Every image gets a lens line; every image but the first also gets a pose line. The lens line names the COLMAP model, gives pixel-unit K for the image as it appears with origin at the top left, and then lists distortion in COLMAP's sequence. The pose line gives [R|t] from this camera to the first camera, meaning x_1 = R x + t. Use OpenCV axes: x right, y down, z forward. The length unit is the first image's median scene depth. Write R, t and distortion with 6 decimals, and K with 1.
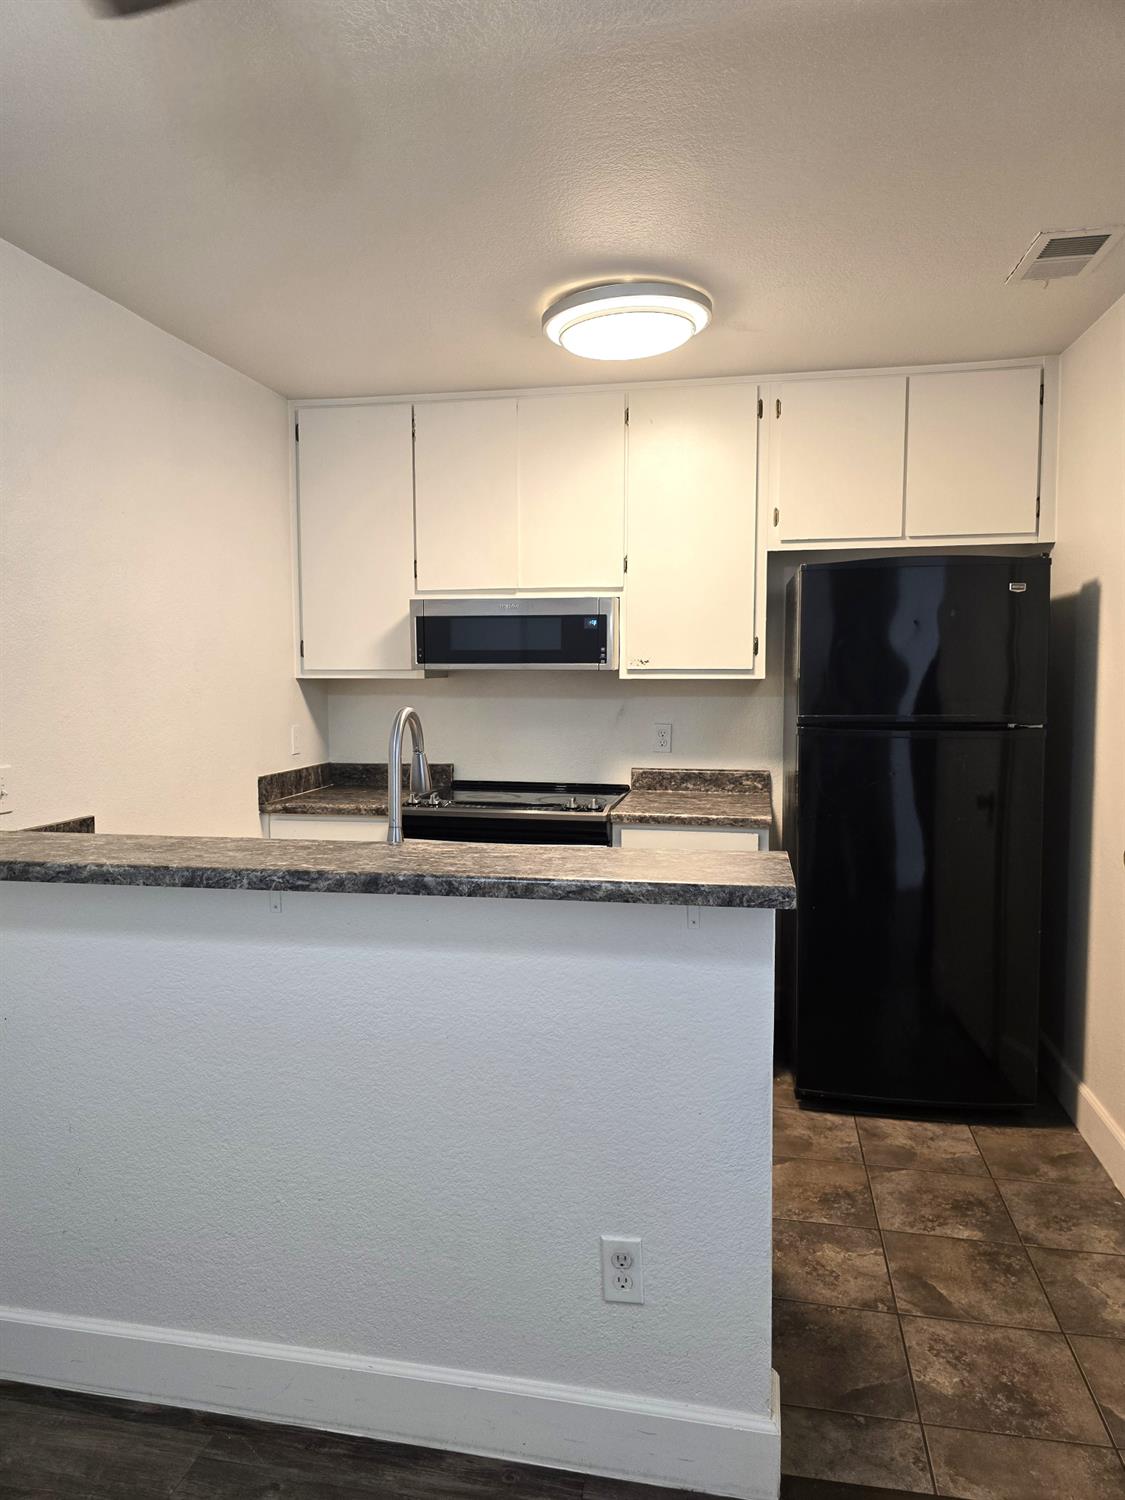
lens RADIAL K [[1018.9, 0, 556.0], [0, 1018.9, 738.3], [0, 0, 1]] dist [0.060612, -0.057312]
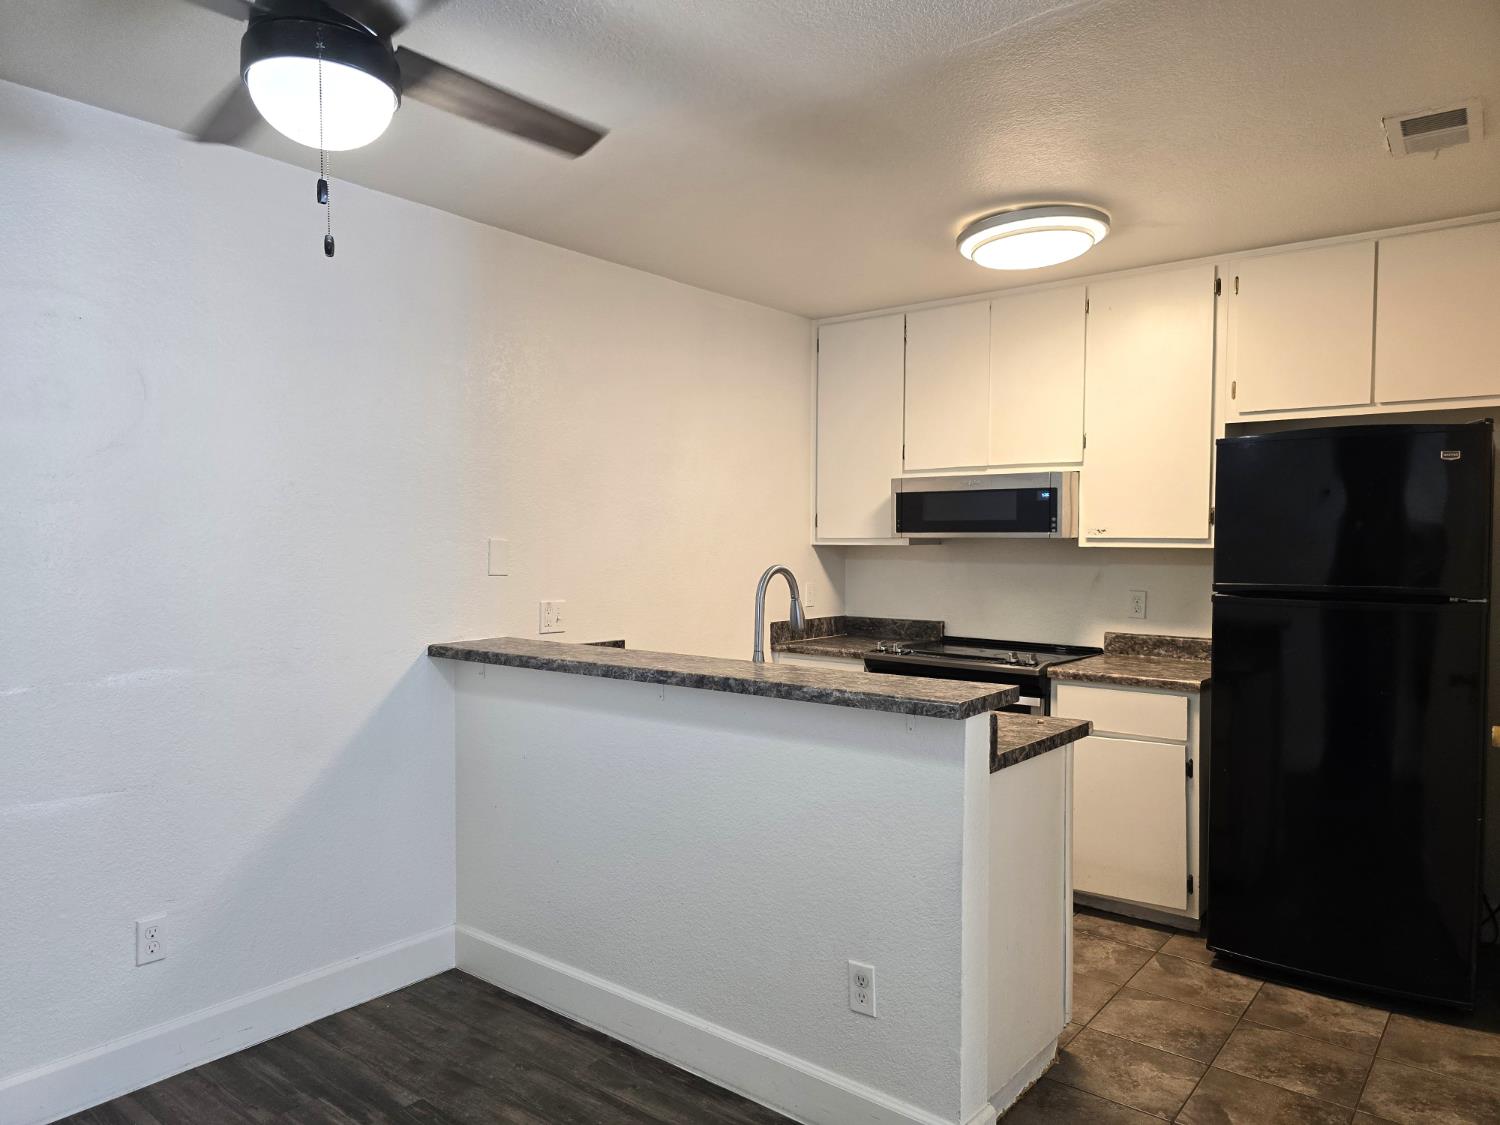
lens RADIAL K [[1013.7, 0, 741.4], [0, 1013.7, 576.8], [0, 0, 1]] dist [0.053414, -0.046307]
pose [[0.888919, 0.023441, -0.457464, 0.264409], [-0.037184, 0.999086, -0.021060, 0.010181], [0.456552, 0.035731, 0.888979, -0.132281]]
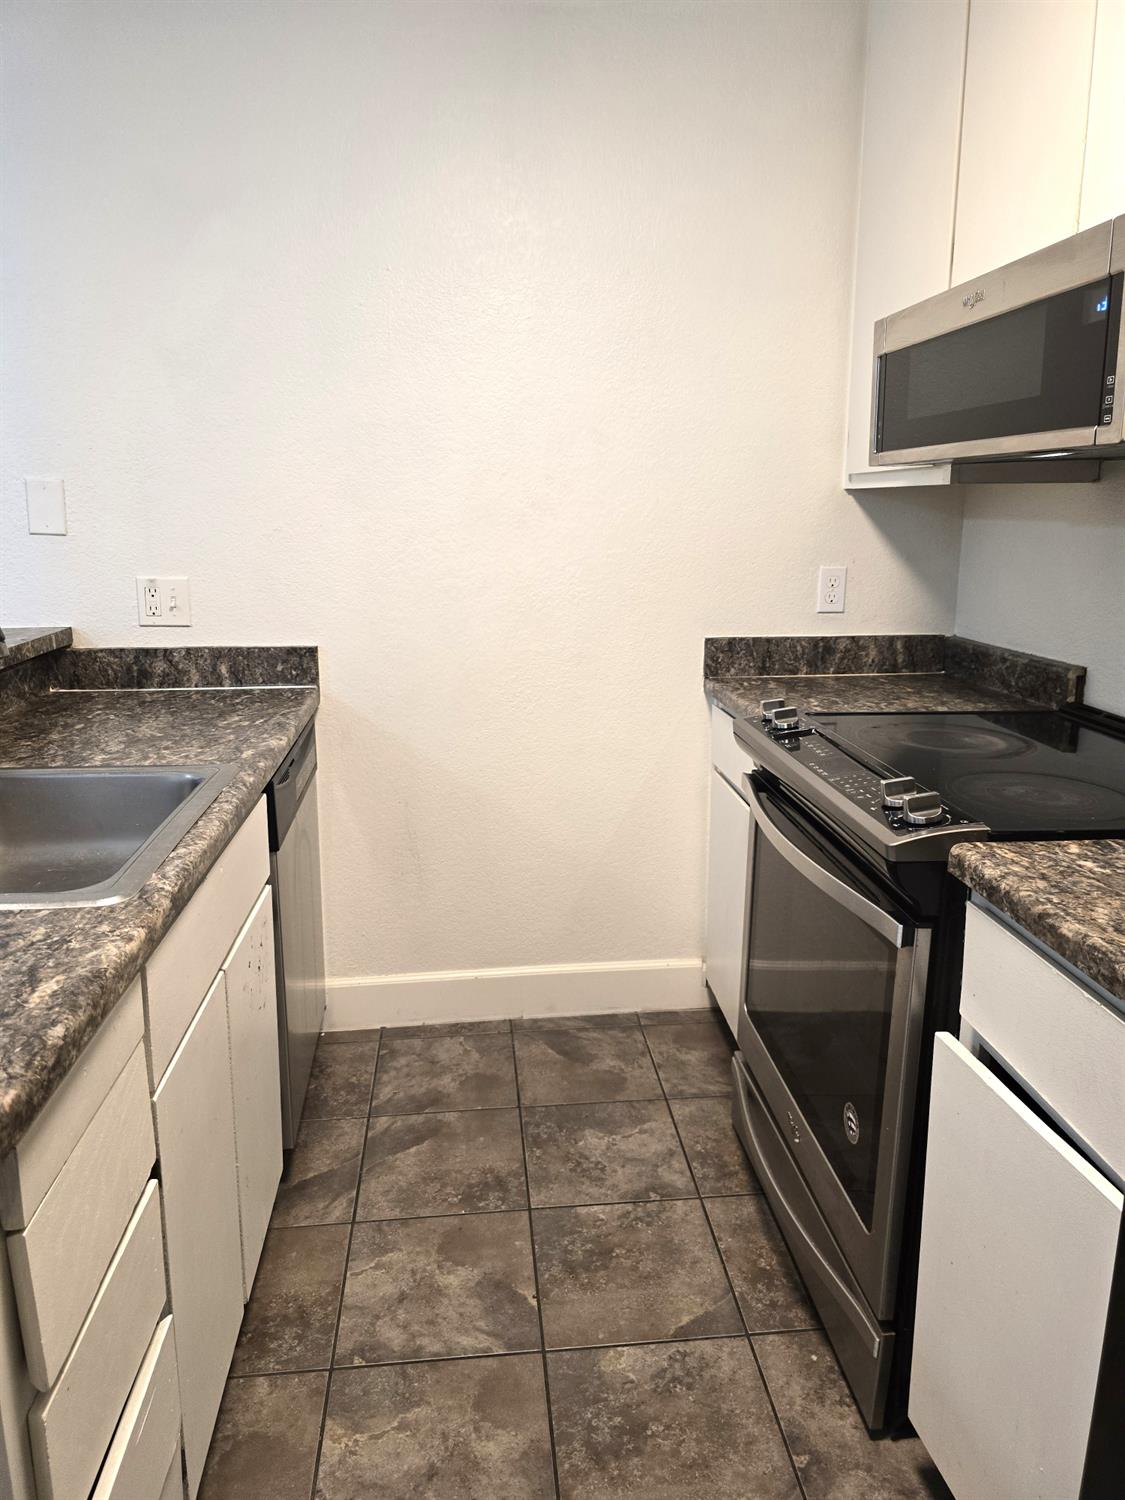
lens RADIAL K [[1018.9, 0, 556.0], [0, 1018.9, 738.3], [0, 0, 1]] dist [0.060612, -0.057312]
pose [[0.288297, 0.211360, -0.933923, 0.356036], [-0.061554, 0.977408, 0.202200, -0.030498], [0.955561, -0.000807, 0.294794, 0.763486]]
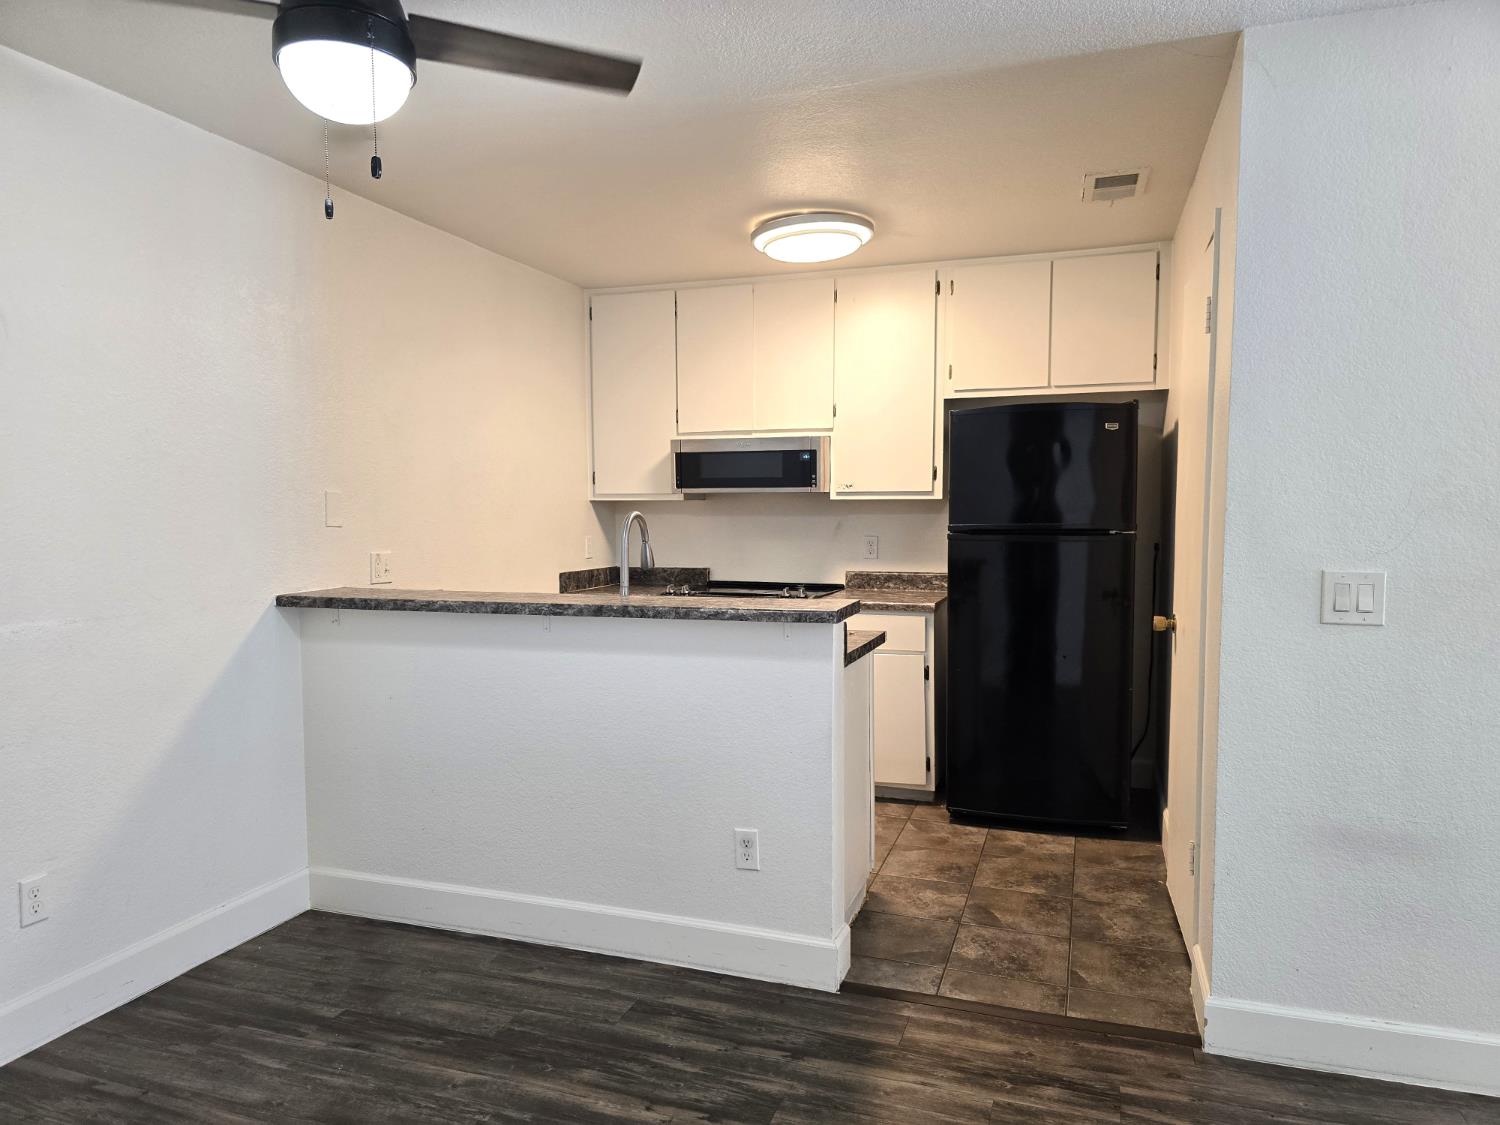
lens RADIAL K [[1004.1, 0, 744.7], [0, 1004.1, 577.7], [0, 0, 1]] dist [0.090416, -0.100655]
pose [[0.990893, 0.008864, -0.134362, 0.140033], [-0.008229, 0.999952, 0.005274, 0.038309], [0.134403, -0.004120, 0.990918, -0.304037]]
